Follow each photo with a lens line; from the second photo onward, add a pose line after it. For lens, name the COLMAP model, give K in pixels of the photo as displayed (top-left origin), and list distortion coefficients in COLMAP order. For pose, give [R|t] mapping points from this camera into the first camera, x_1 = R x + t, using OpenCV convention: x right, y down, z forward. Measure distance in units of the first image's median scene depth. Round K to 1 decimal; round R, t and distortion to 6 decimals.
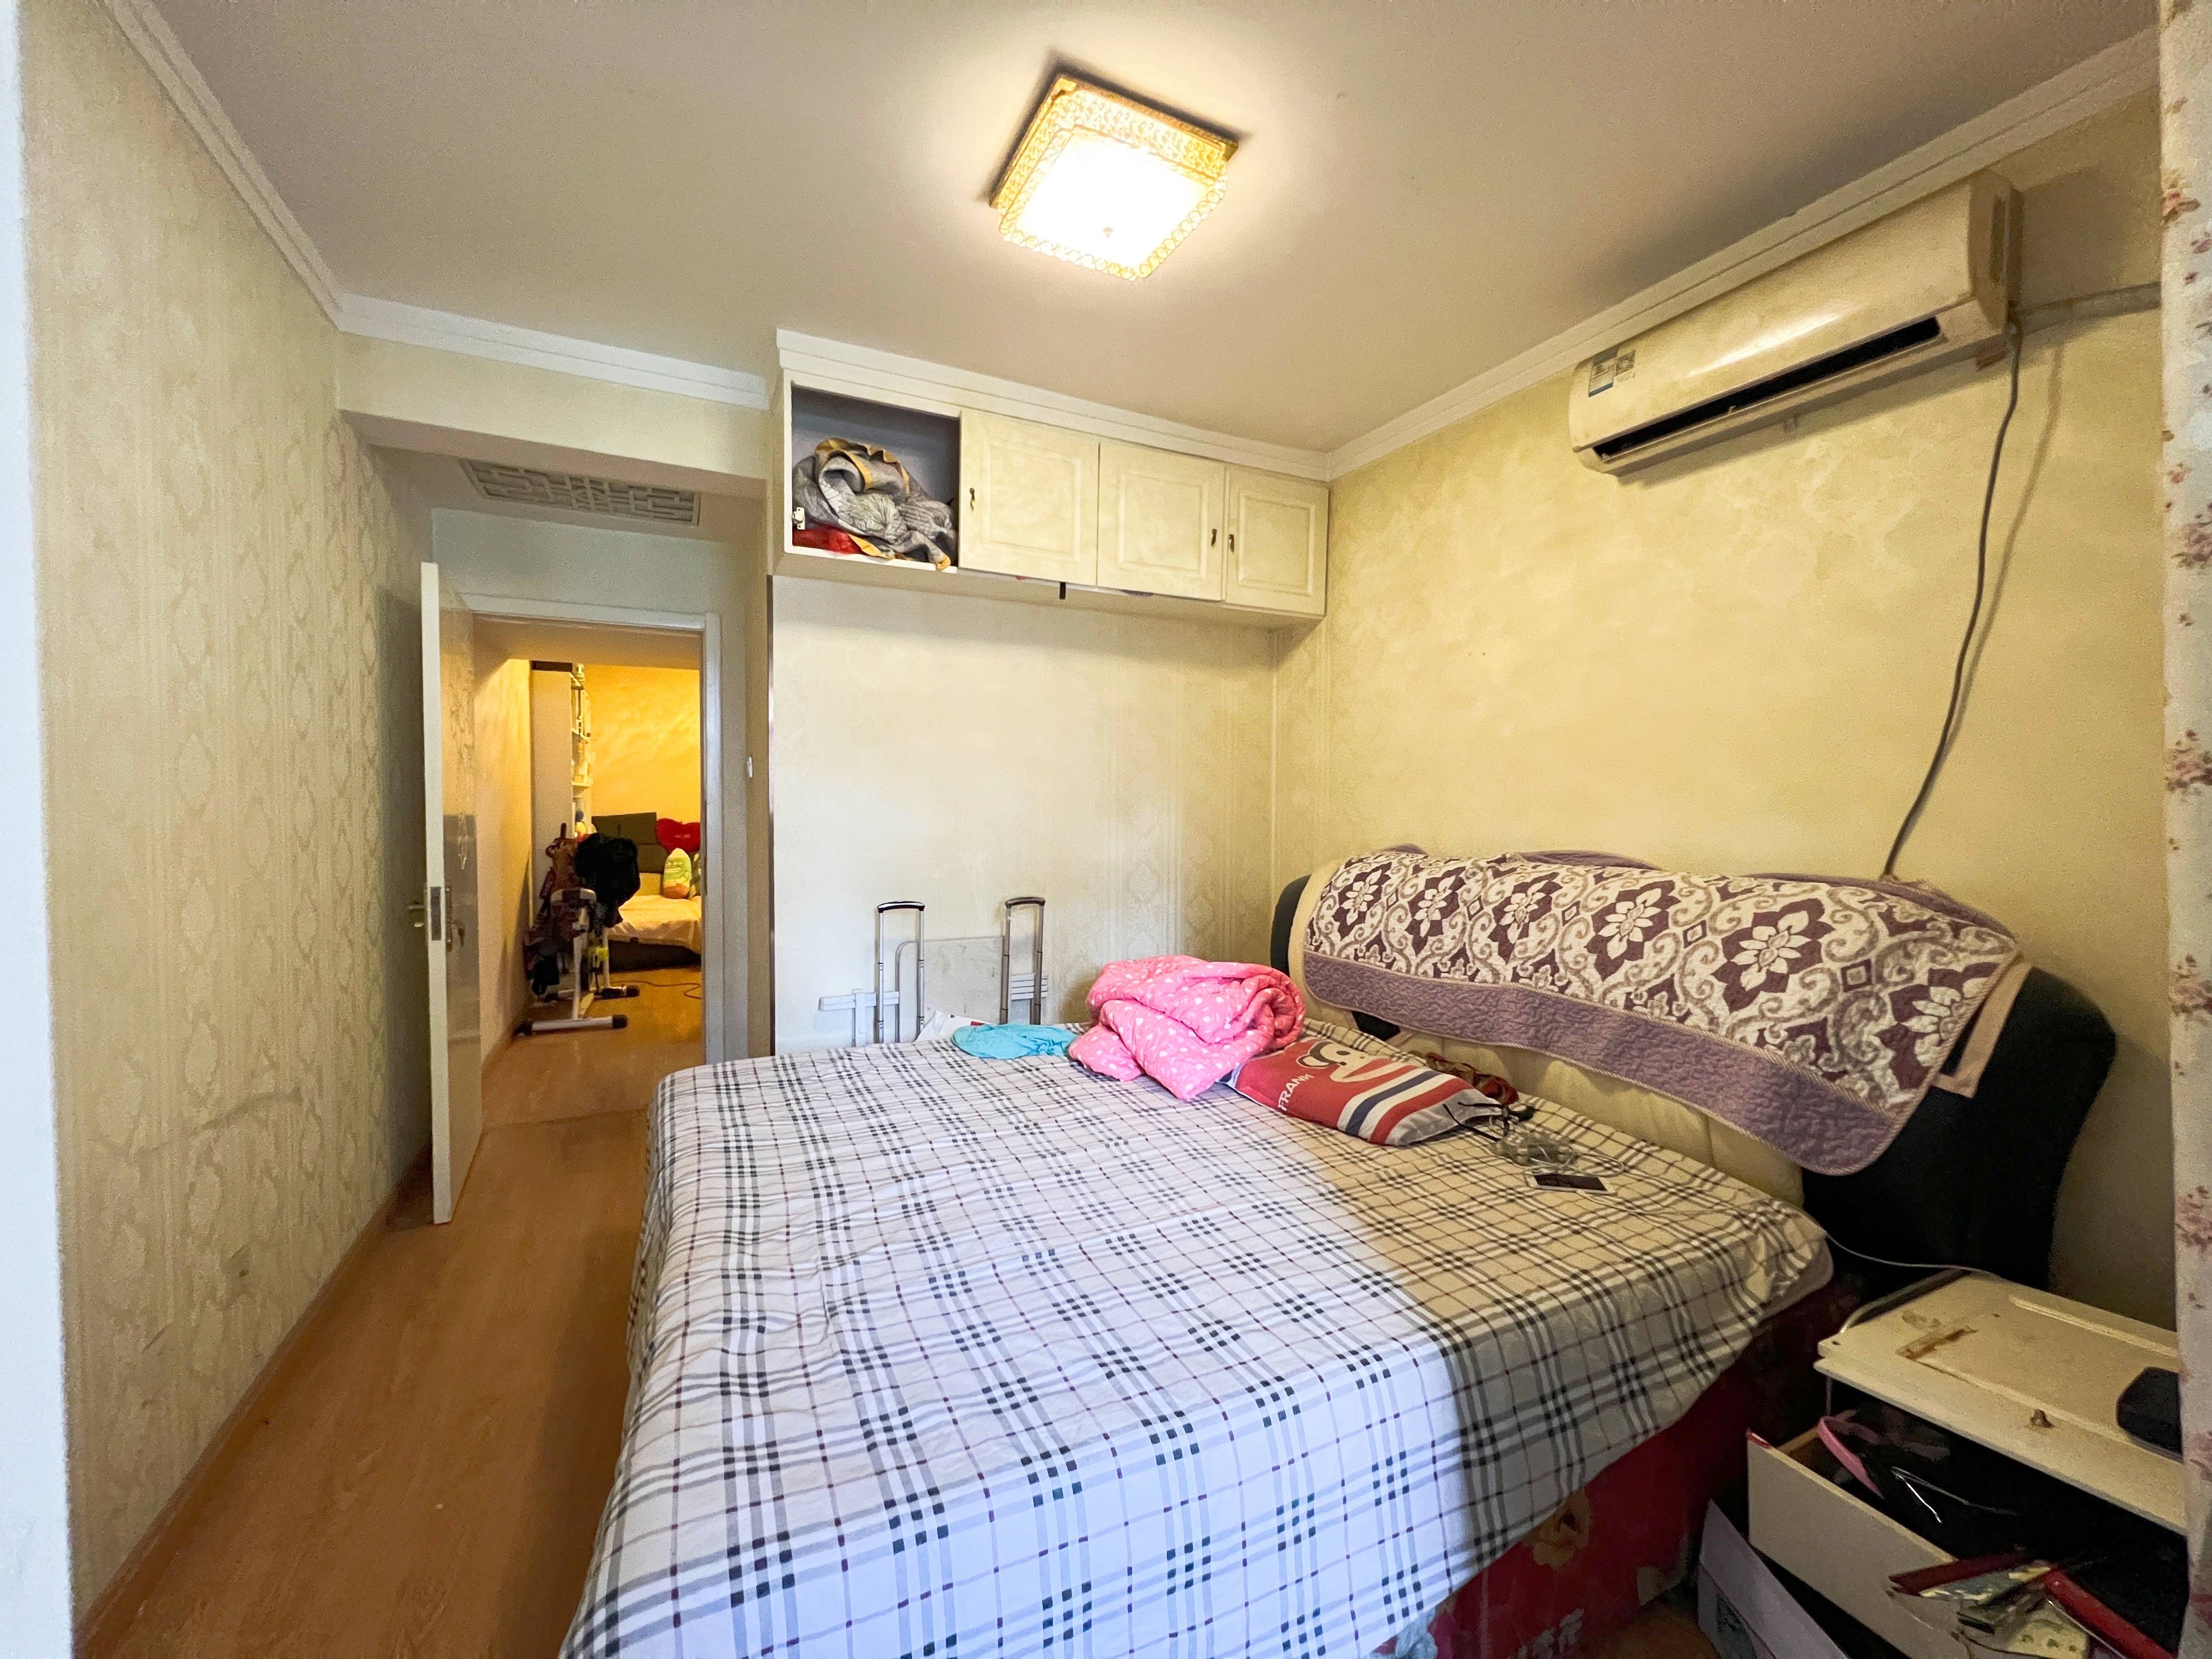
lens RADIAL K [[877.5, 0, 1104.3], [0, 877.5, 822.0], [0, 0, 1]] dist [-0.002610, 0.001492]
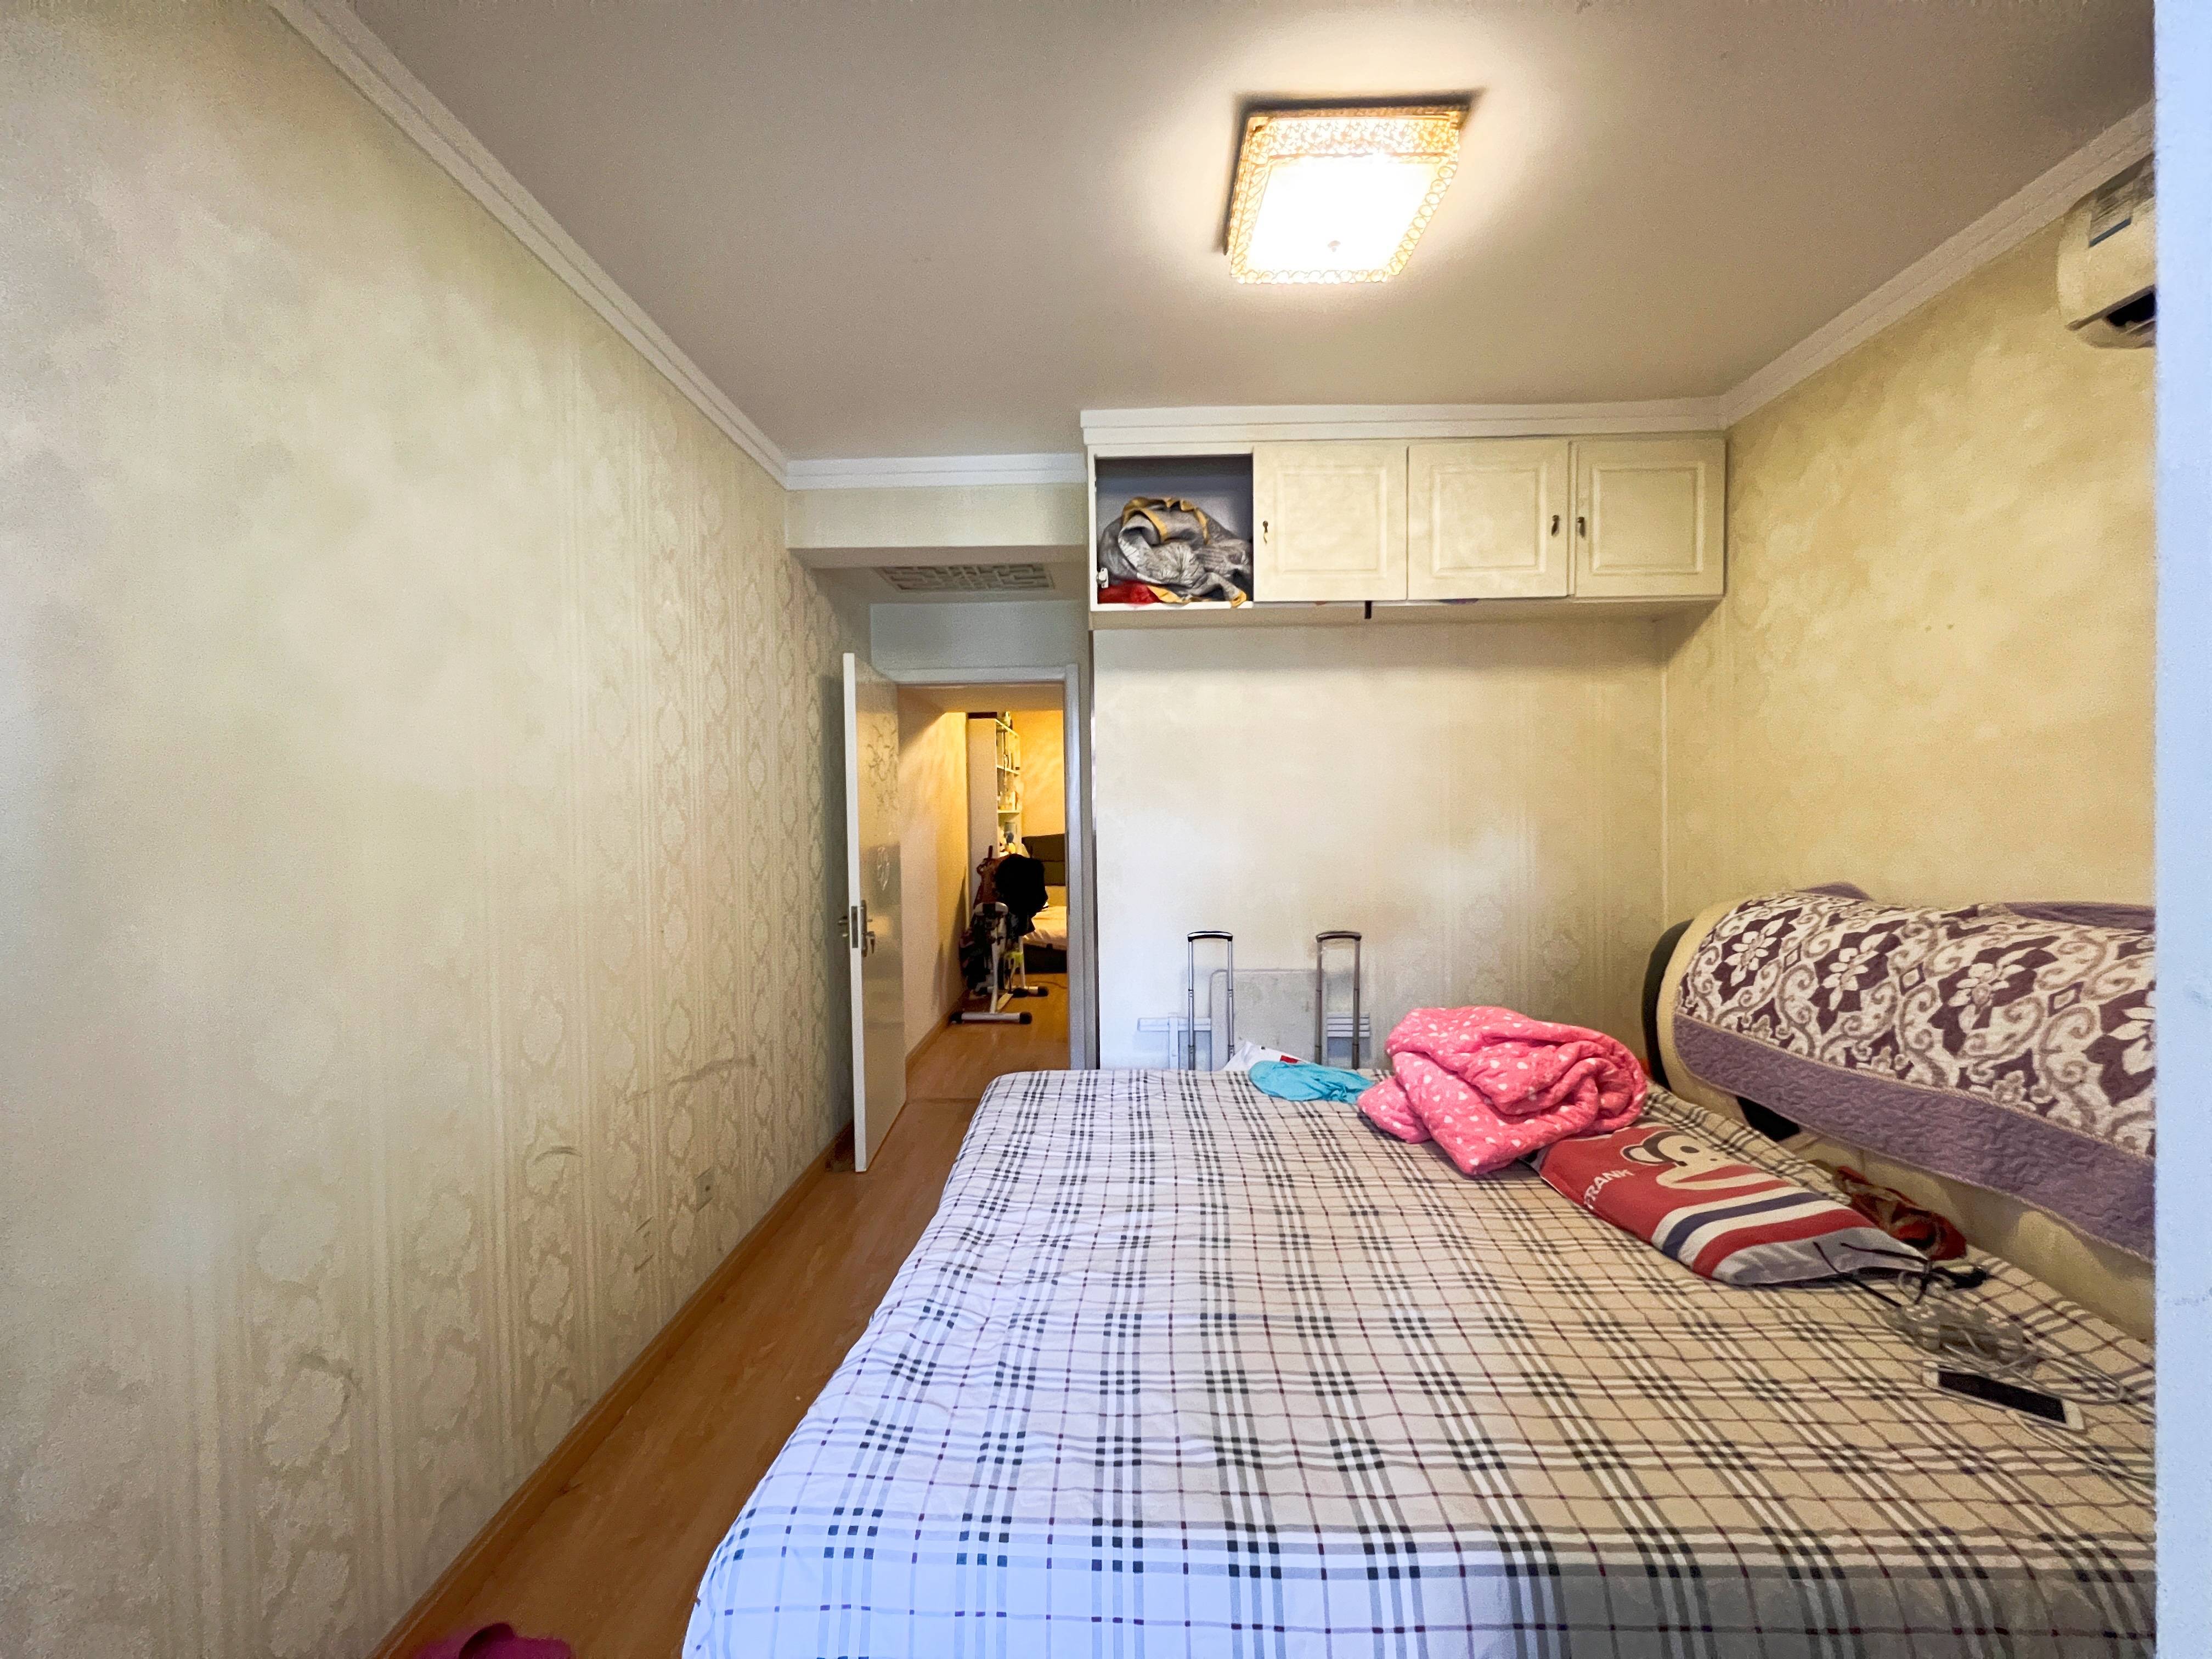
lens RADIAL K [[877.5, 0, 1107.8], [0, 877.5, 821.5], [0, 0, 1]] dist [-0.002610, 0.001492]
pose [[0.888572, -0.014552, -0.458505, 0.181196], [0.008588, 0.999849, -0.015091, -0.031455], [0.458656, 0.009472, 0.888563, 0.041719]]
